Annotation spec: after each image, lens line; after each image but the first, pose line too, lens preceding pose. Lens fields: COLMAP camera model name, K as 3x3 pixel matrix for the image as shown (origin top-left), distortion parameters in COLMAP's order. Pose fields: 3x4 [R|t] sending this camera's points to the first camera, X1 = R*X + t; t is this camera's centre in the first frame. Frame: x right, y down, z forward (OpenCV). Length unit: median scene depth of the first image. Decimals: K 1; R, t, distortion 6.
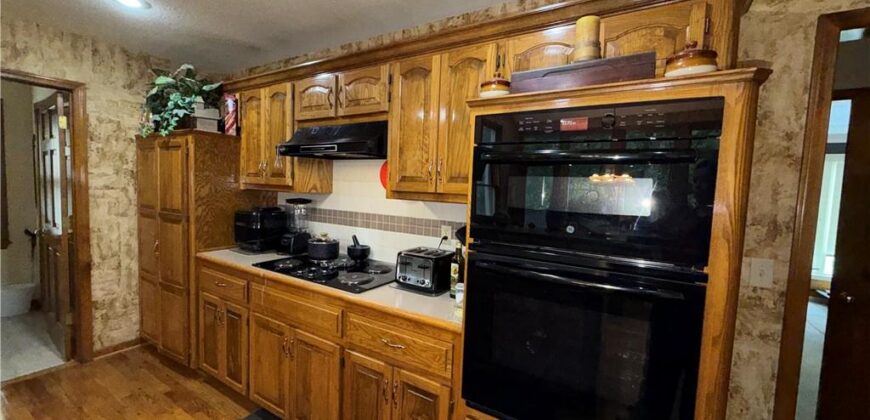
lens RADIAL K [[342.2, 0, 435.0], [0, 342.2, 210.7], [0, 0, 1]] dist [-0.016924, 0.000334]
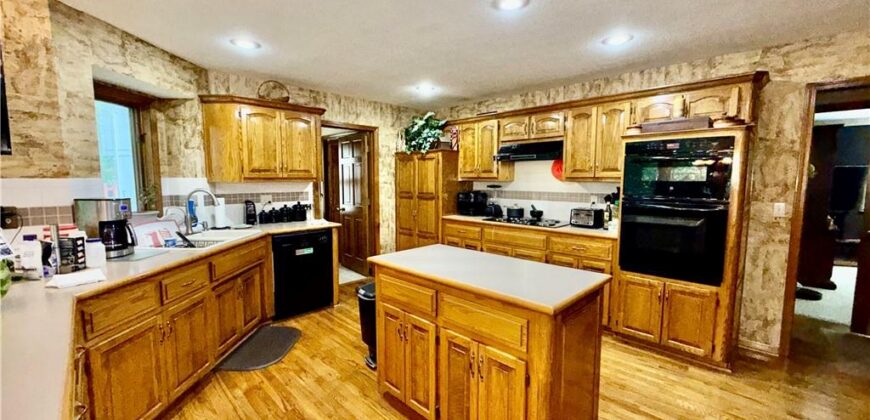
lens RADIAL K [[342.2, 0, 429.8], [0, 342.2, 212.4], [0, 0, 1]] dist [-0.016924, 0.000334]
pose [[0.971018, -0.016572, -0.238433, -0.358868], [0.023328, 0.999401, 0.025543, 0.061317], [0.237867, -0.030365, 0.970823, -0.897634]]
